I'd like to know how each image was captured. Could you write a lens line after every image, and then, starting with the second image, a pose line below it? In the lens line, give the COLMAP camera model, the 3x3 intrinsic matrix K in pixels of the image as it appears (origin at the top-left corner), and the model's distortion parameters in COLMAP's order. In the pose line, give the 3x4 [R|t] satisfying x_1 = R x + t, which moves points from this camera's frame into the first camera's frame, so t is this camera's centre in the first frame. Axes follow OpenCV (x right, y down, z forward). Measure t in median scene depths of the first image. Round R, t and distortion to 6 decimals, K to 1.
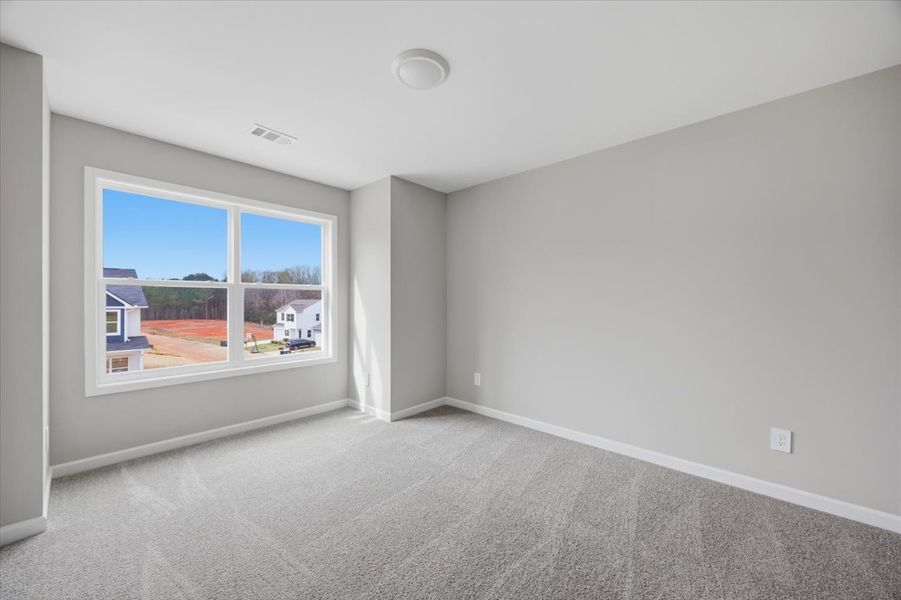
lens RADIAL K [[342.4, 0, 450.5], [0, 342.4, 300.0], [0, 0, 1]] dist [-0.041620, 0.000019]
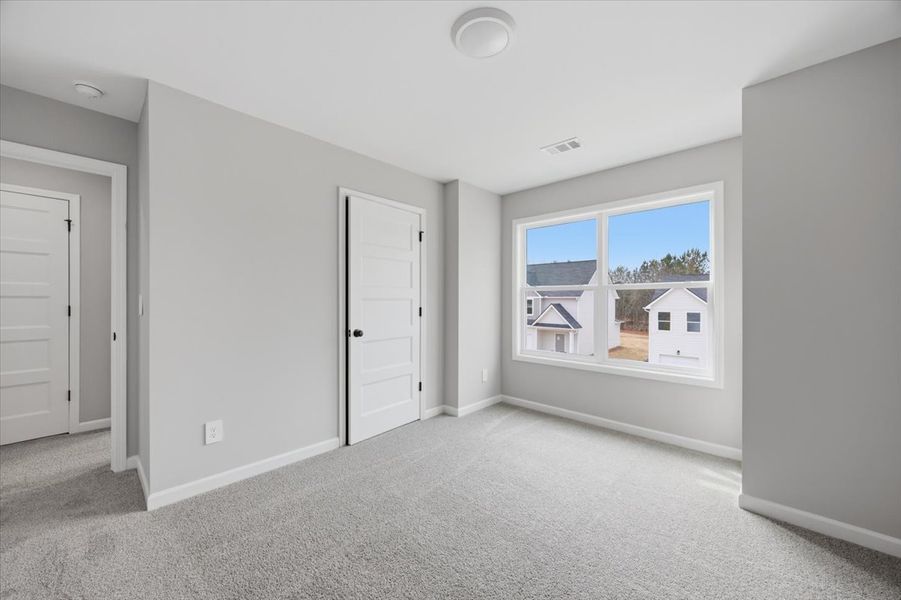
lens RADIAL K [[342.6, 0, 450.5], [0, 342.6, 300.0], [0, 0, 1]] dist [0.001107, 0.000042]
pose [[-0.035435, -0.006421, -0.999351, 0.437094], [-0.005151, 0.999967, -0.006243, 0.005536], [0.999359, 0.004927, -0.035467, 0.520798]]
